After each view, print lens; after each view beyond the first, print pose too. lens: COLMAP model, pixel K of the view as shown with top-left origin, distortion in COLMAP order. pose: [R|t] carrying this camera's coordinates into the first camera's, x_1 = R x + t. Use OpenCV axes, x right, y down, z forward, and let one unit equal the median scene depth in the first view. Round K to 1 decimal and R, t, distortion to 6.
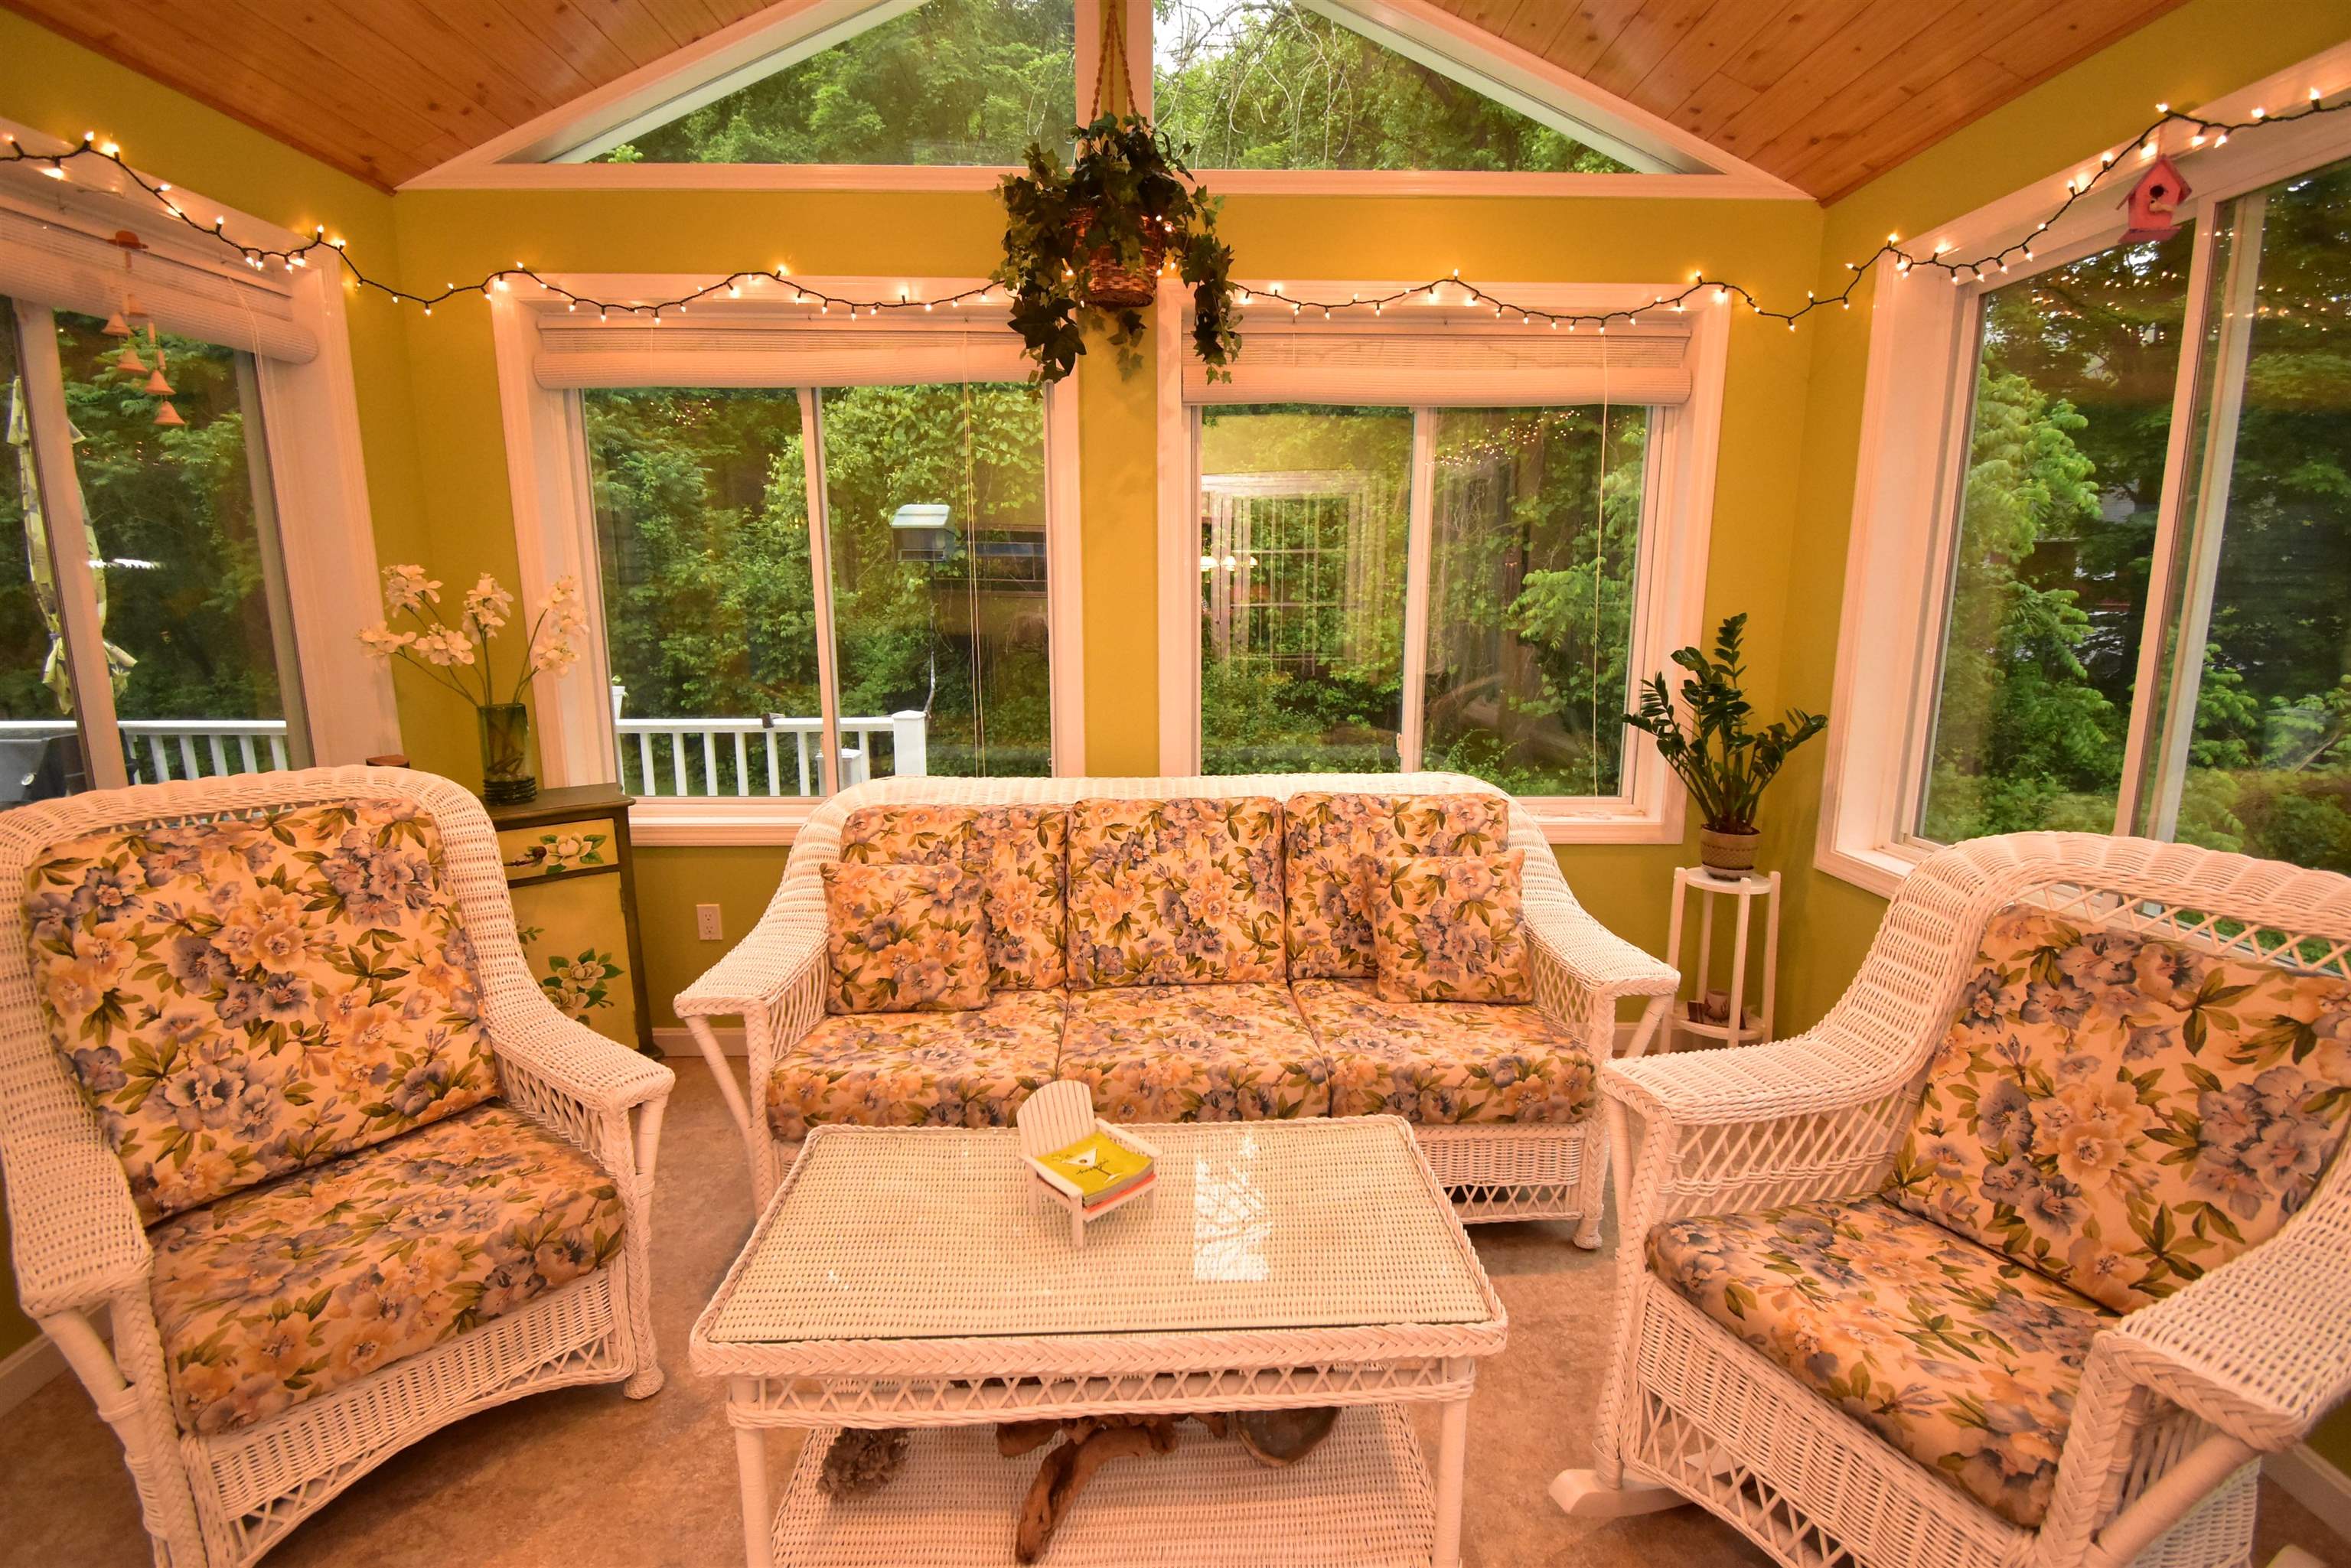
lens RADIAL K [[1044.3, 0, 1183.5], [0, 1044.3, 789.4], [0, 0, 1]] dist [0.025851, -0.030443]
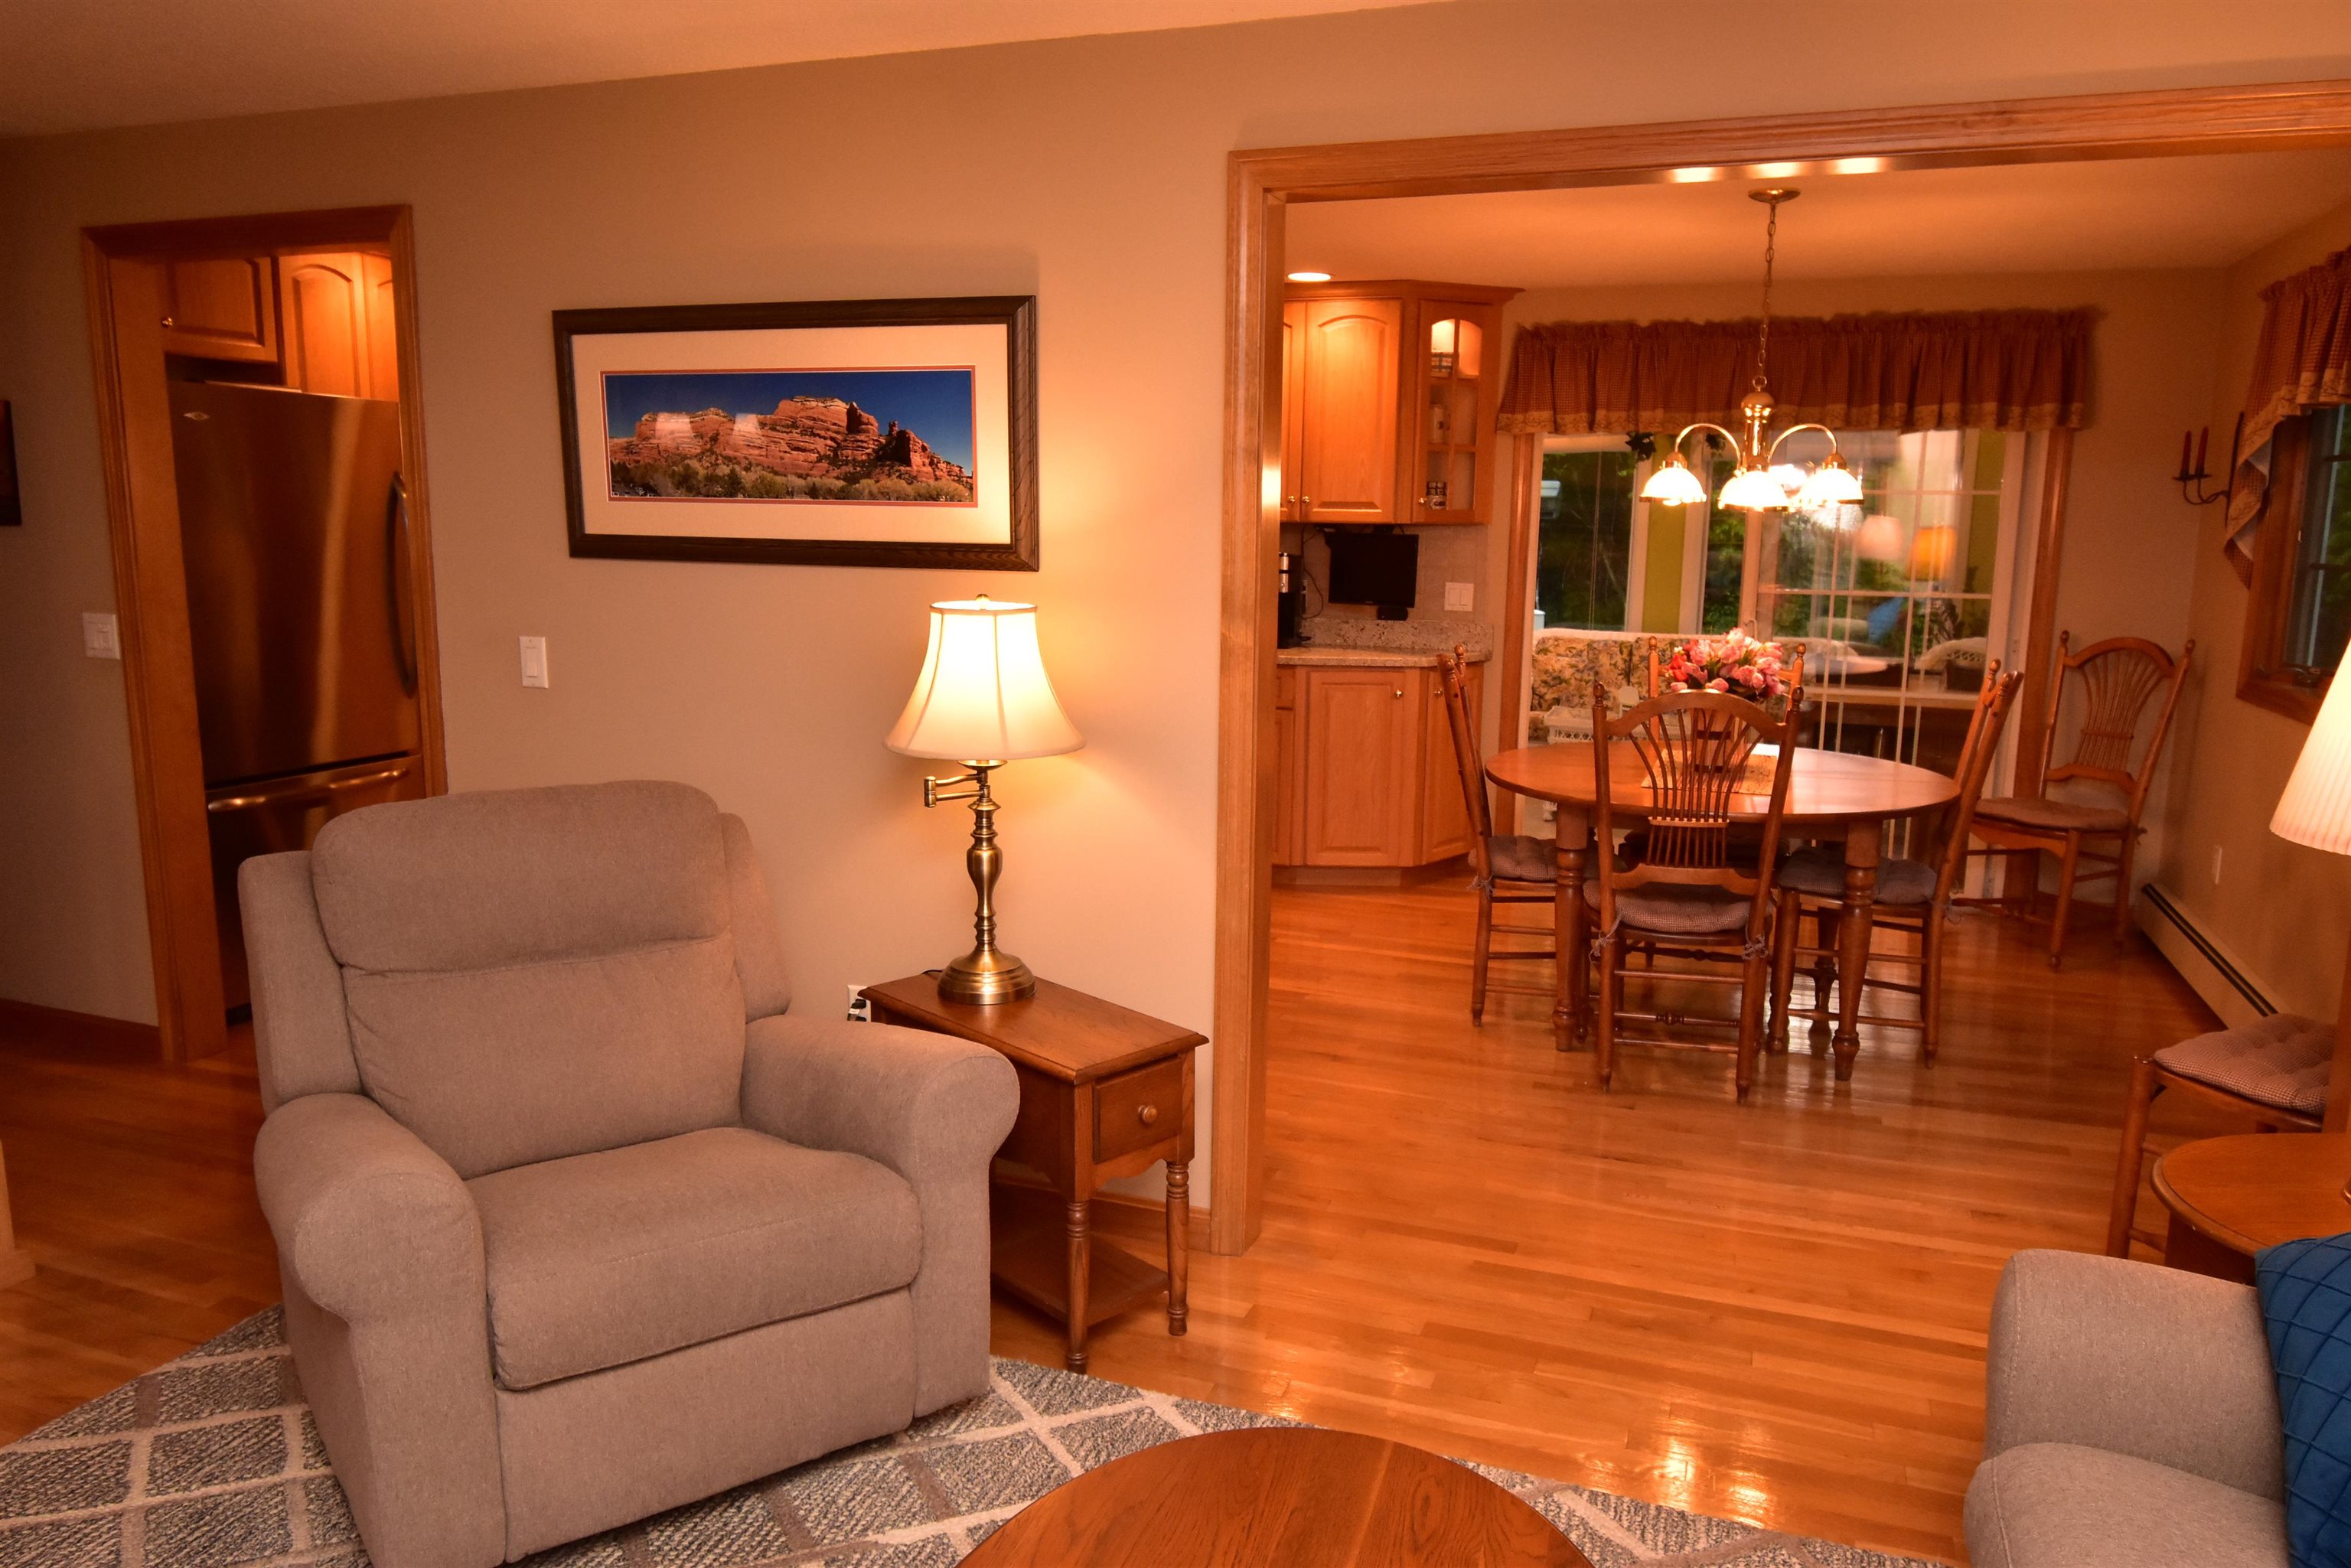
lens RADIAL K [[1586.4, 0, 1182.0], [0, 1586.4, 780.6], [0, 0, 1]] dist [-0.001729, -0.005684]
pose [[0.930039, 0.073458, -0.360044, 0.260920], [-0.079931, 0.996796, -0.003101, 0.437528], [0.358663, 0.031663, 0.932930, -2.760125]]
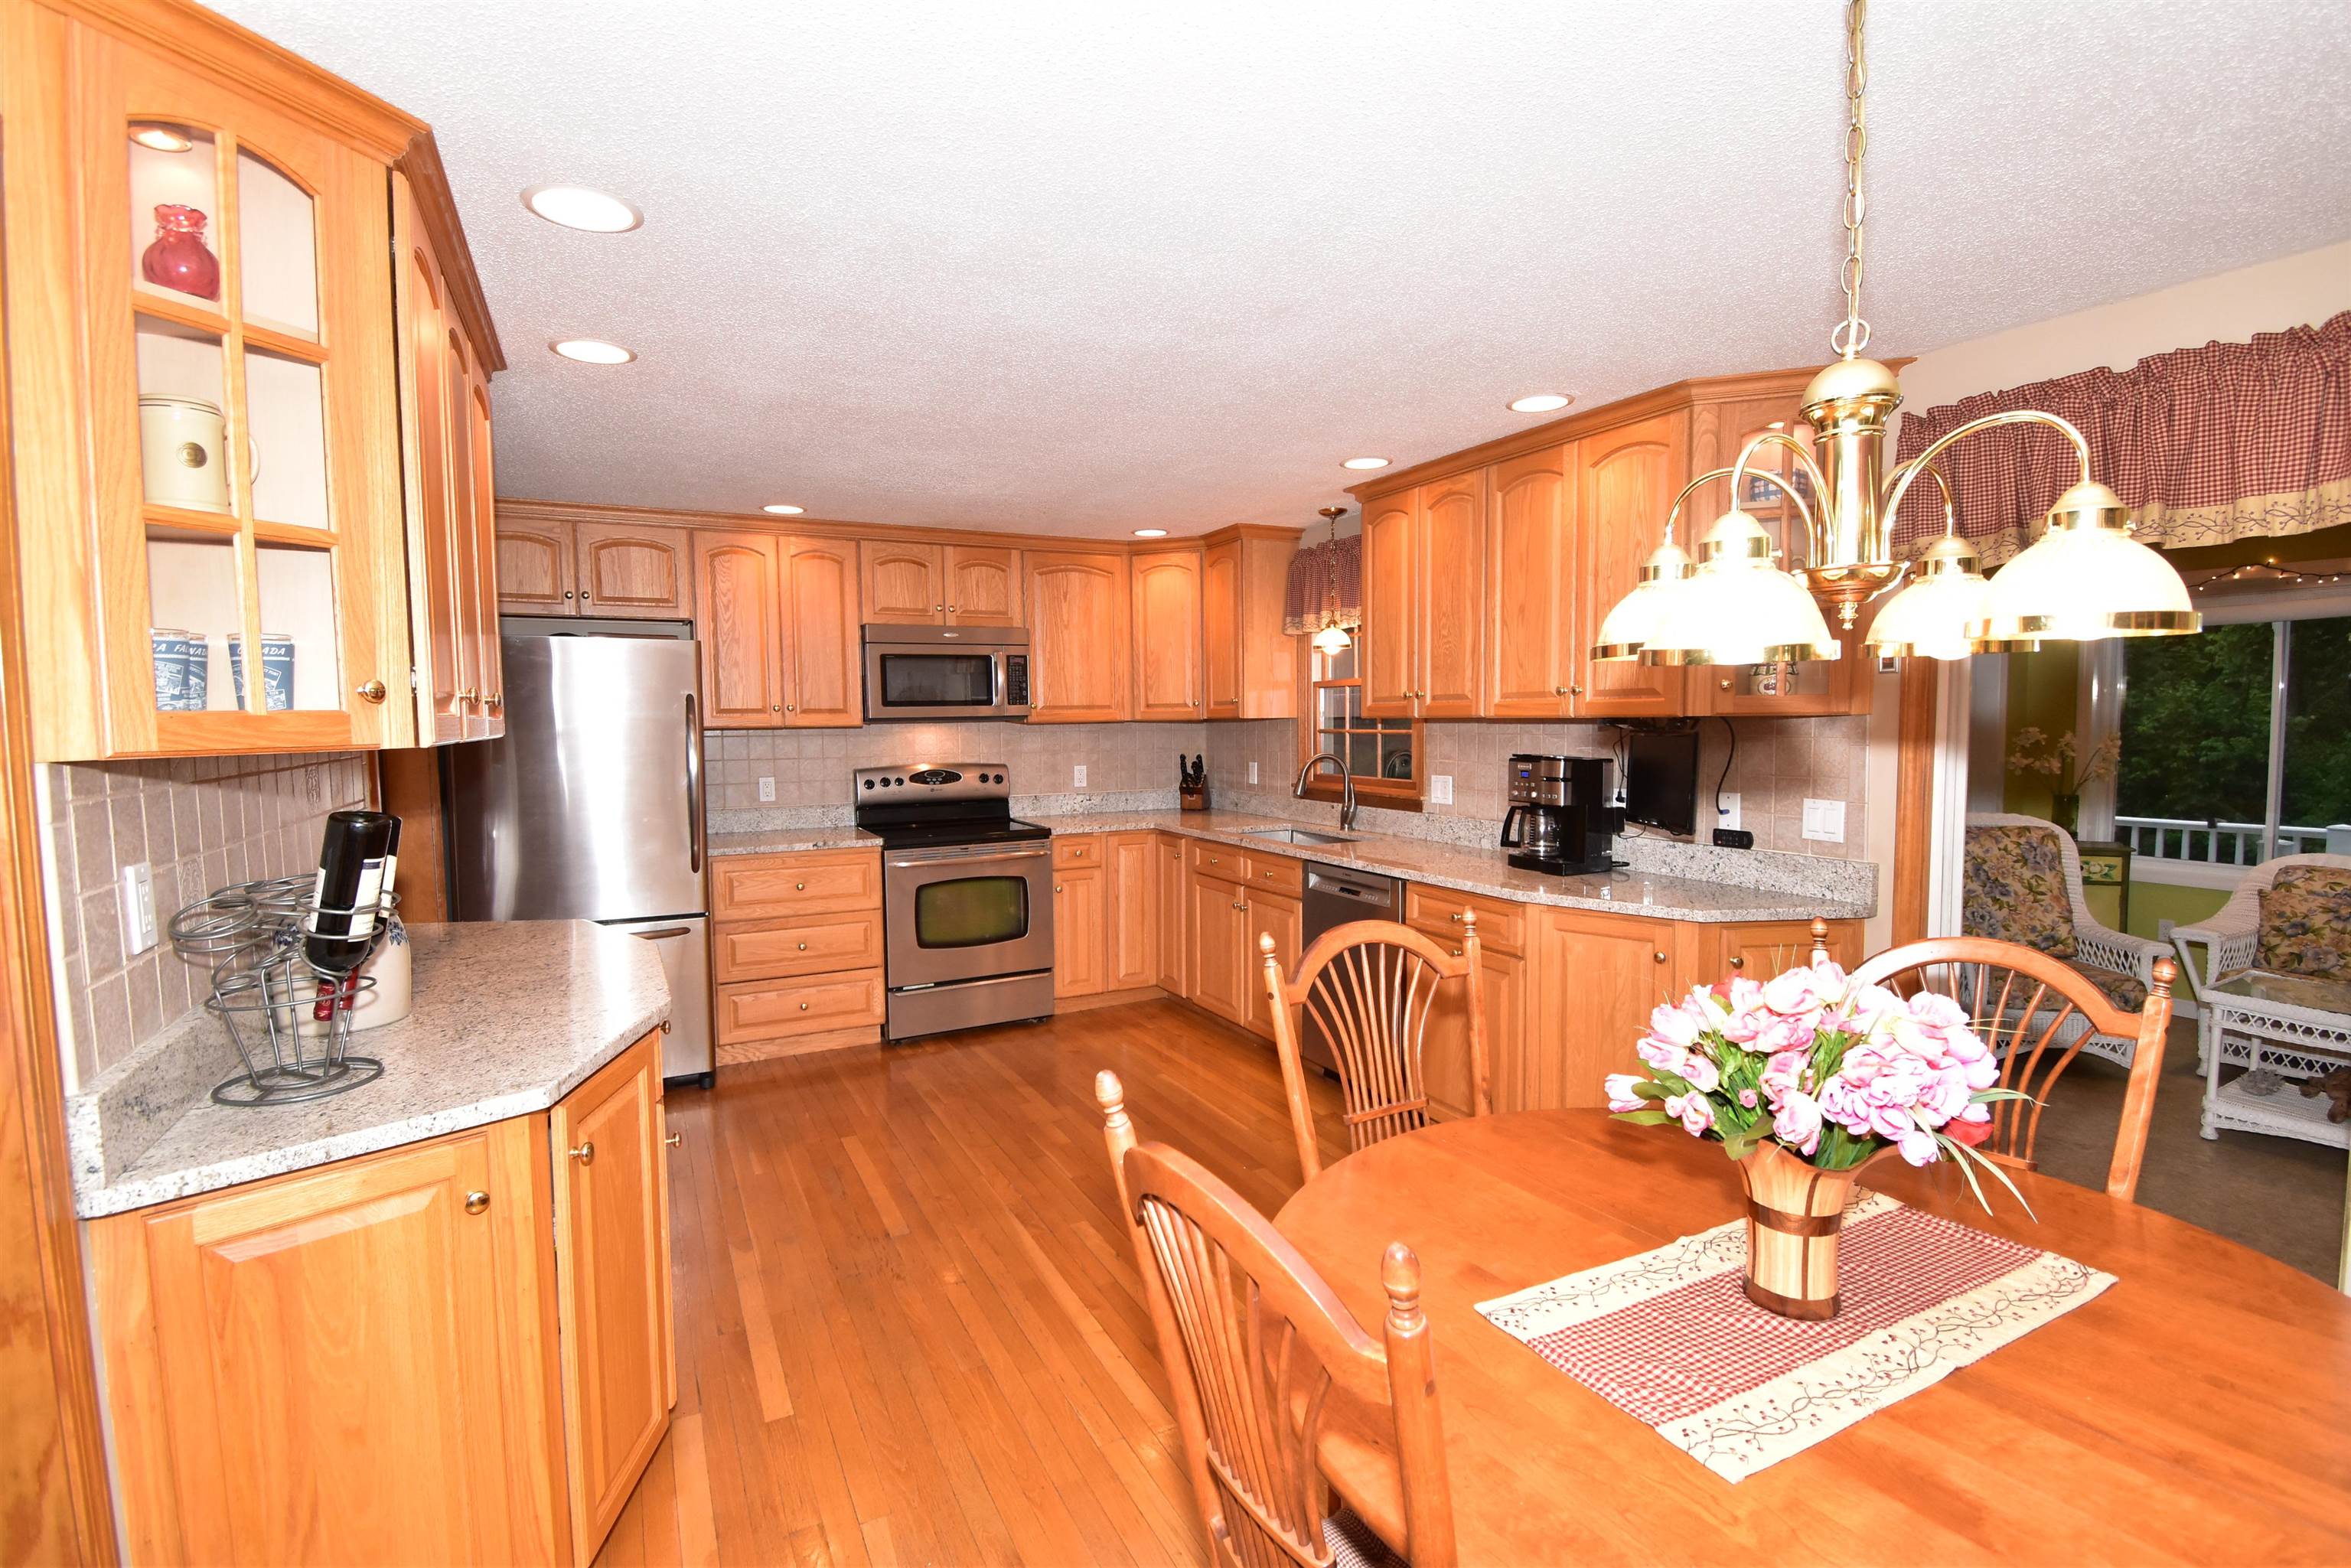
lens RADIAL K [[1075.3, 0, 1179.9], [0, 1075.3, 790.8], [0, 0, 1]] dist [0.012010, -0.022718]
pose [[0.440940, 0.055711, -0.895806, 0.465046], [-0.152914, 0.988143, -0.013815, 0.209251], [0.884415, 0.143072, 0.444230, -1.482903]]
